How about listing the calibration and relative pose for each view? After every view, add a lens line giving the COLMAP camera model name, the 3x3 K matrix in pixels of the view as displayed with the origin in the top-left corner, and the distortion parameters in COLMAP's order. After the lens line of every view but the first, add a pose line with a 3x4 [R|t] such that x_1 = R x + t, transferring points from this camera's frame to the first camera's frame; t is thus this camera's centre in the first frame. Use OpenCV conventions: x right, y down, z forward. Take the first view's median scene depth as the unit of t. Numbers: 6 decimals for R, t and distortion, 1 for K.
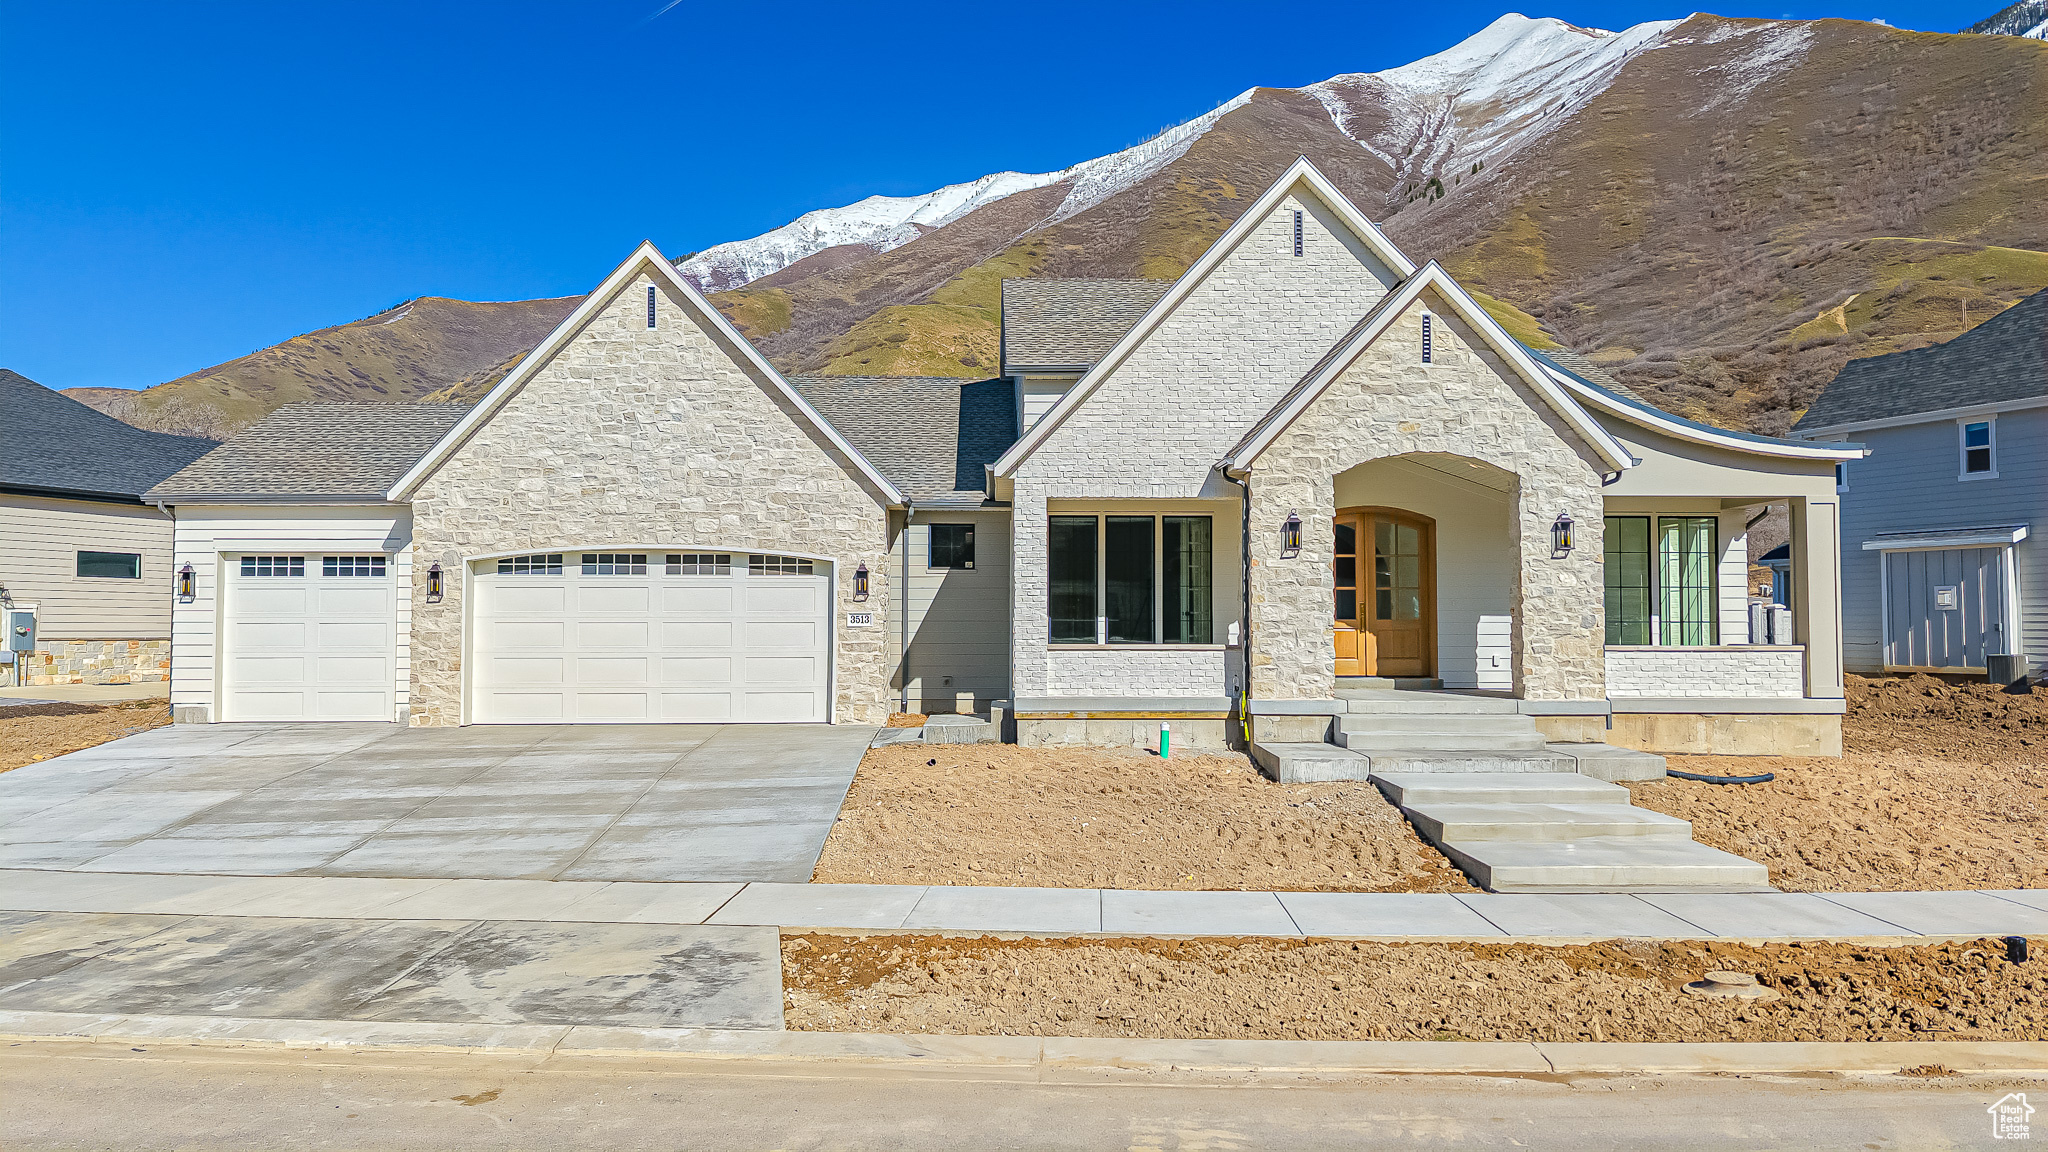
lens RADIAL K [[1369.1, 0, 1023.2], [0, 1369.1, 581.2], [0, 0, 1]] dist [0.029654, -0.035560]
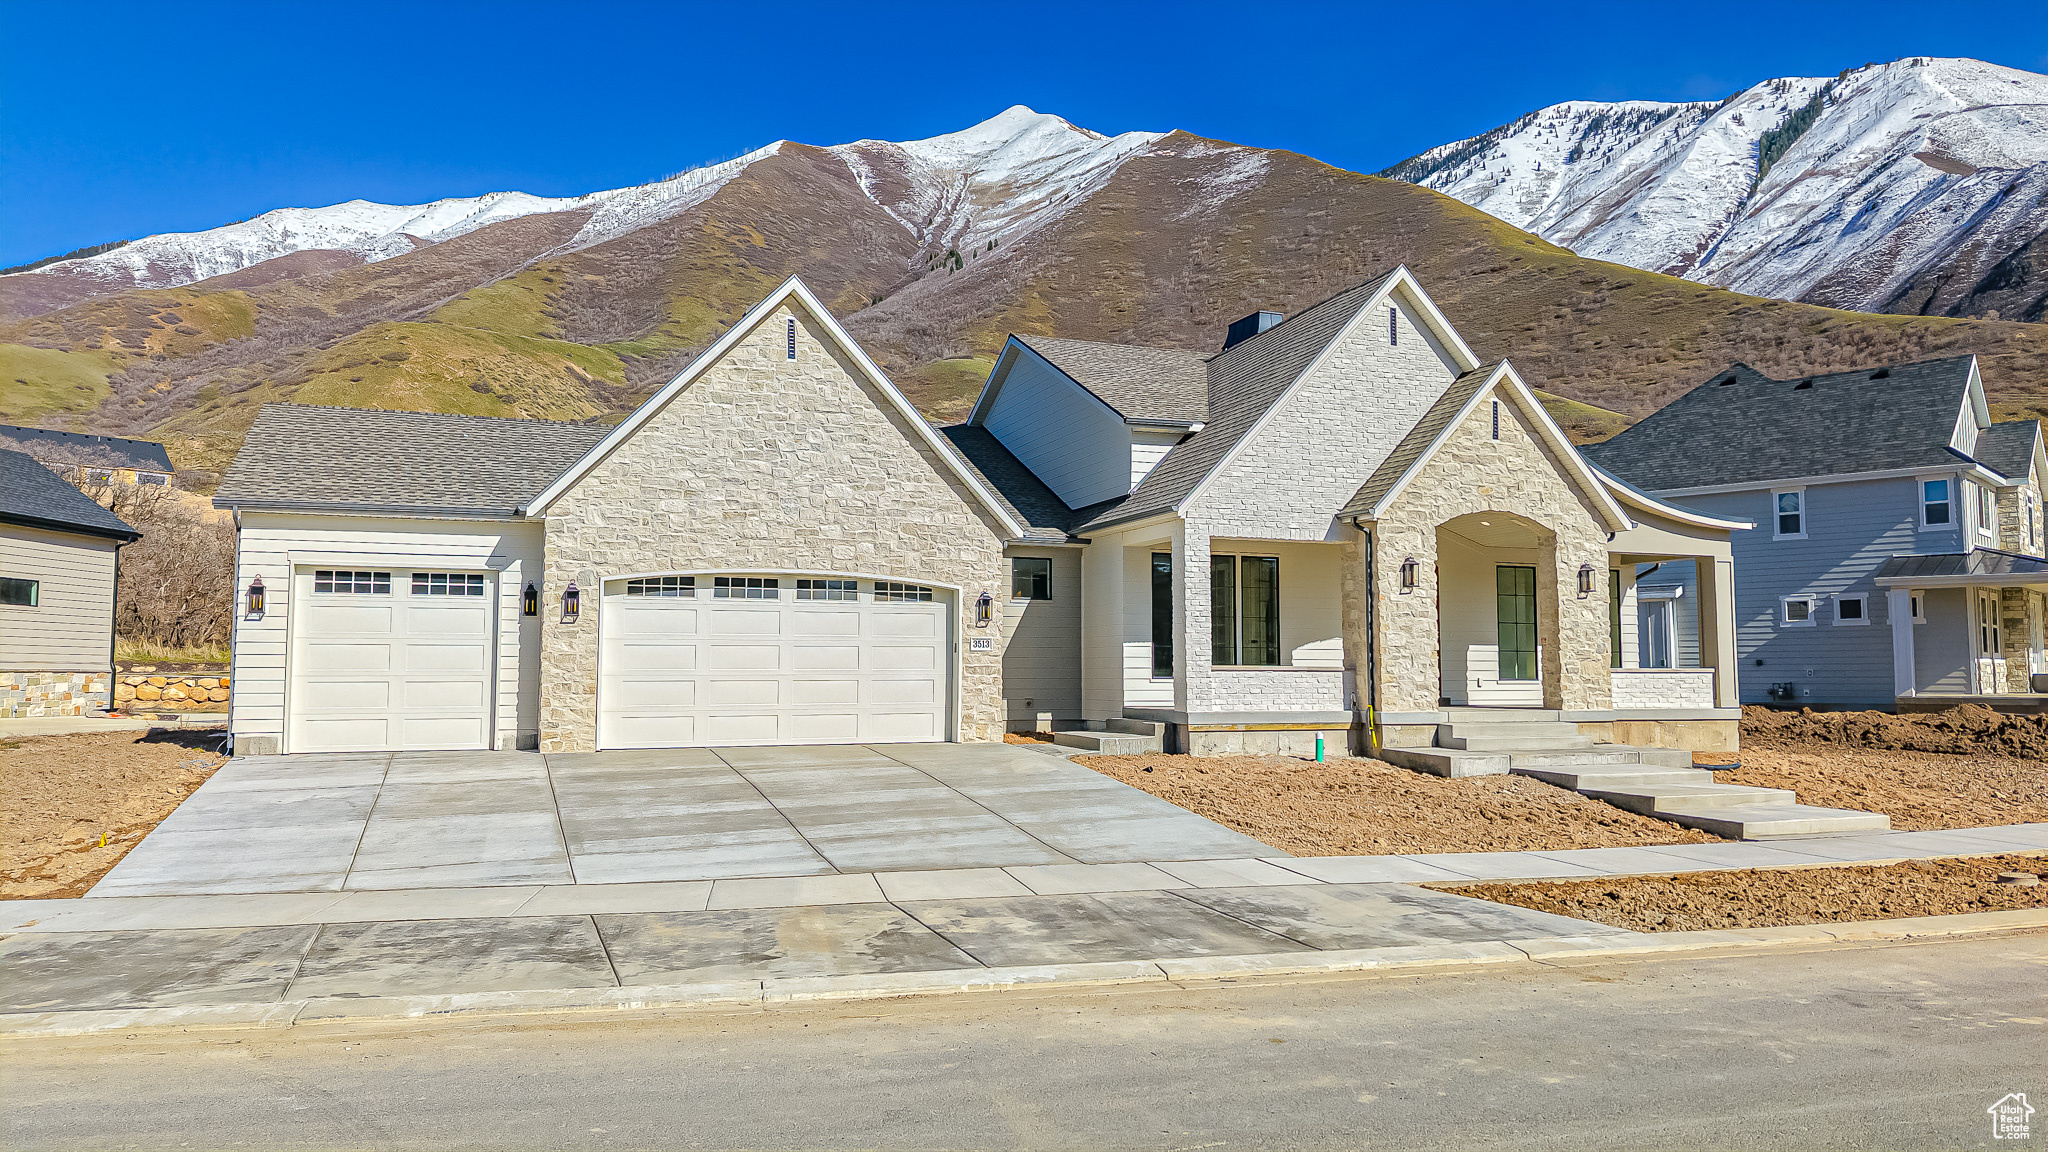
lens RADIAL K [[1369.1, 0, 1026.7], [0, 1369.1, 576.4], [0, 0, 1]] dist [0.029654, -0.035560]
pose [[0.938176, 0.025308, 0.345232, -0.455899], [-0.012078, 0.999110, -0.040420, 0.017552], [-0.345947, 0.033751, 0.937647, -0.015890]]
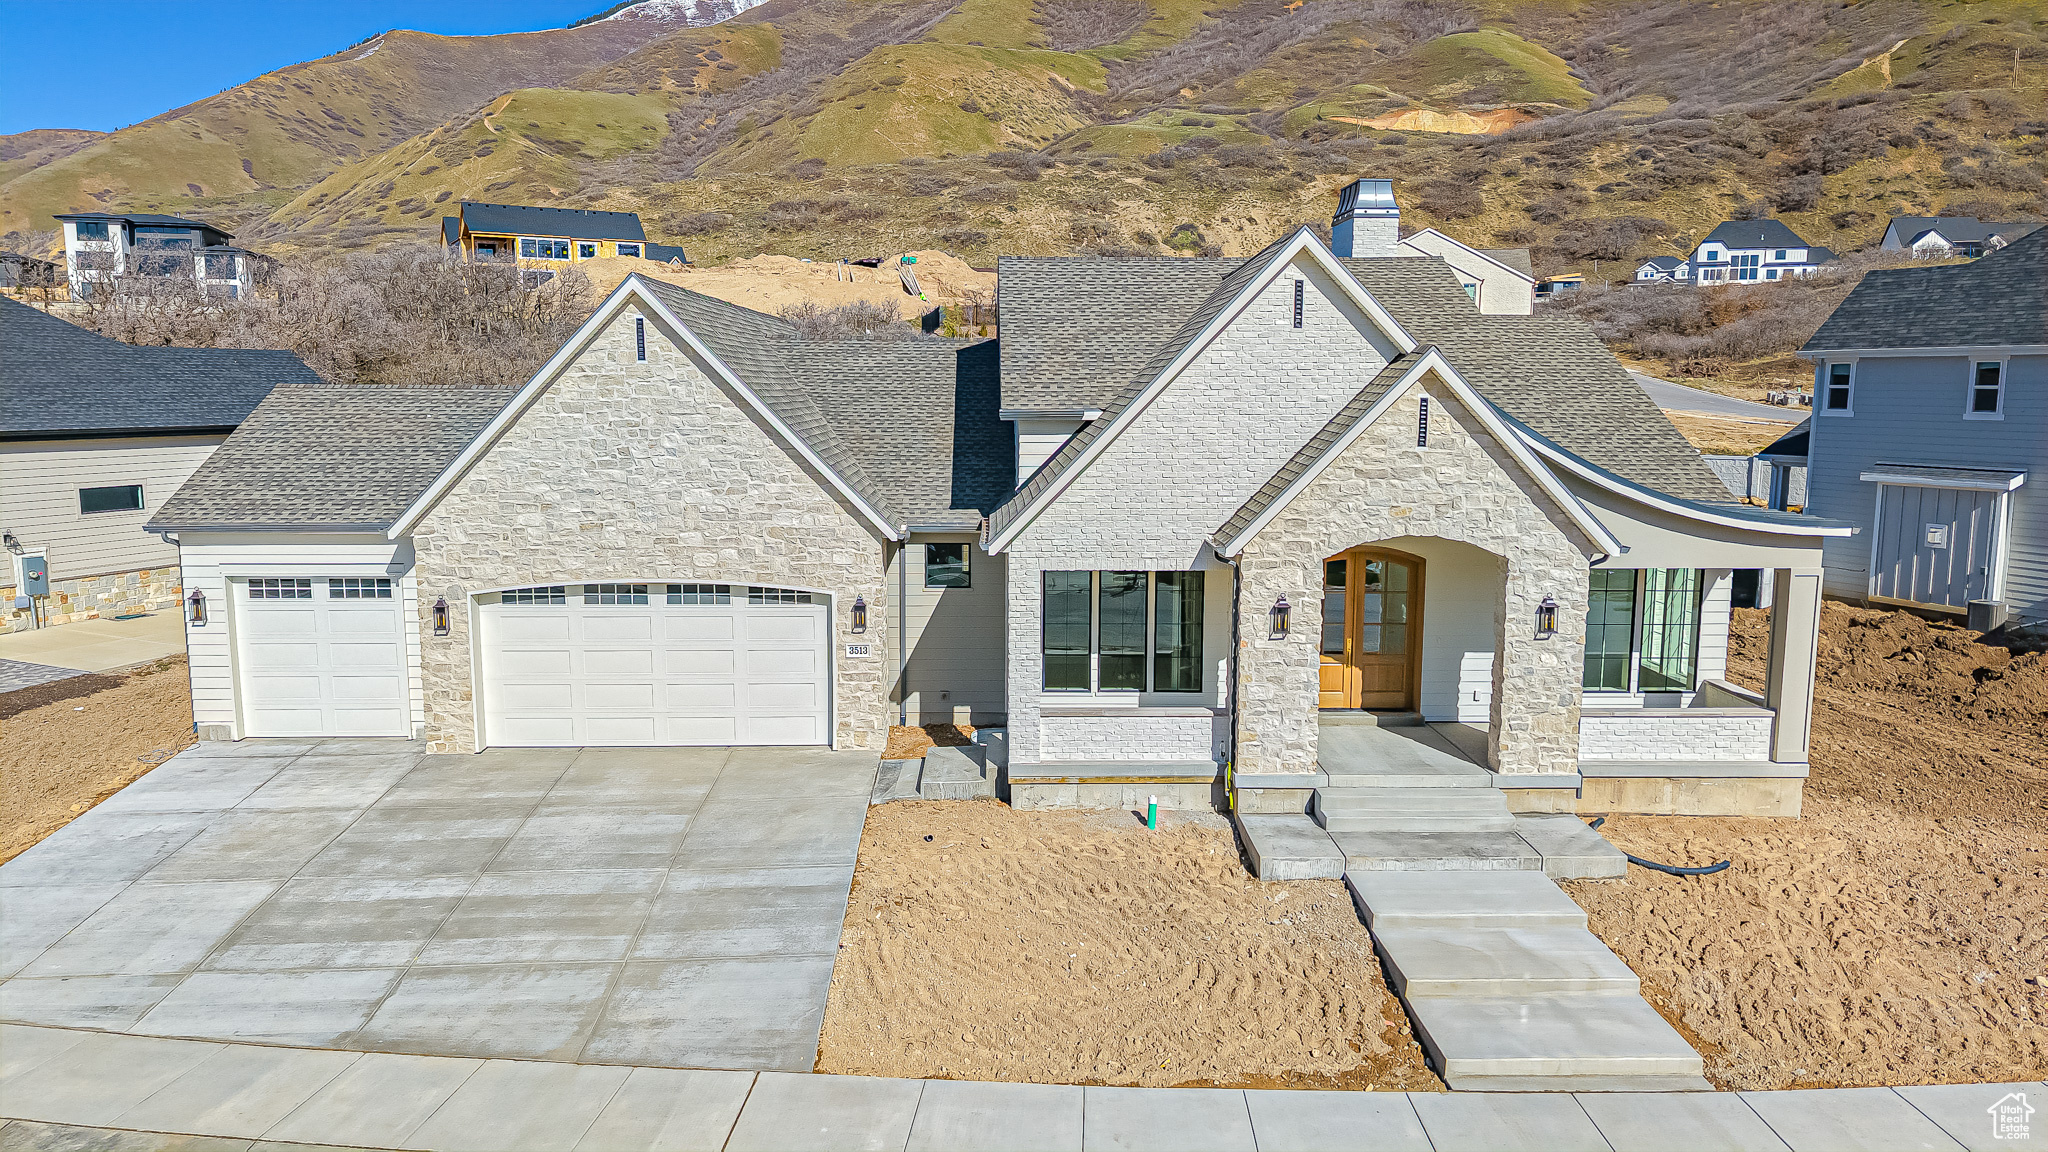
lens RADIAL K [[1369.1, 0, 1022.8], [0, 1369.1, 581.2], [0, 0, 1]] dist [0.029654, -0.035560]
pose [[0.999996, 0.002374, -0.001807, 0.005261], [-0.002017, 0.984282, 0.176592, -0.203699], [0.002198, -0.176588, 0.984282, 0.001723]]
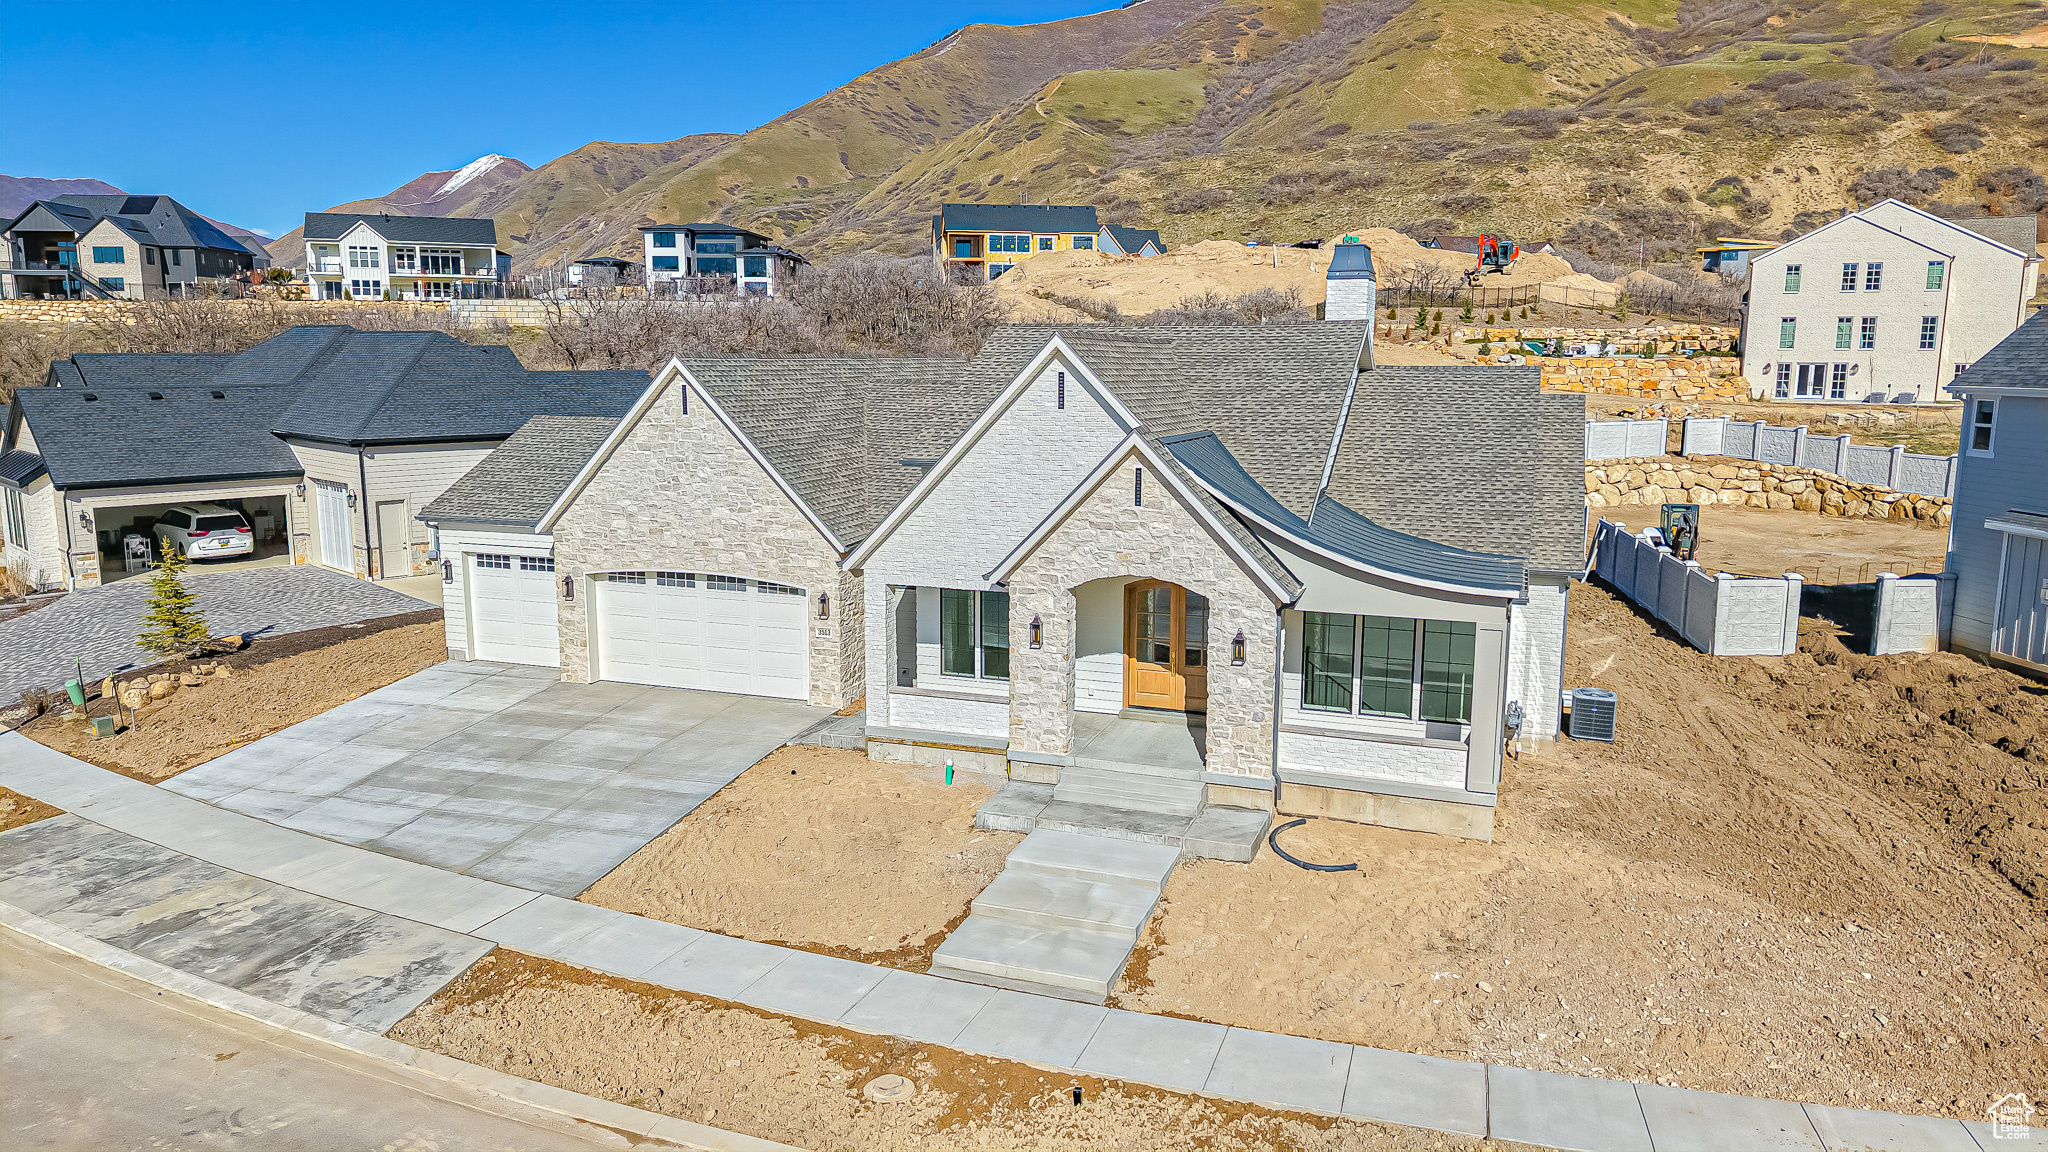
lens RADIAL K [[1369.1, 0, 1023.5], [0, 1369.1, 571.4], [0, 0, 1]] dist [0.029654, -0.035560]
pose [[0.929192, 0.060652, -0.364586, 0.560434], [0.011321, 0.981310, 0.192102, -0.292074], [0.369423, -0.182628, 0.911139, -0.162893]]
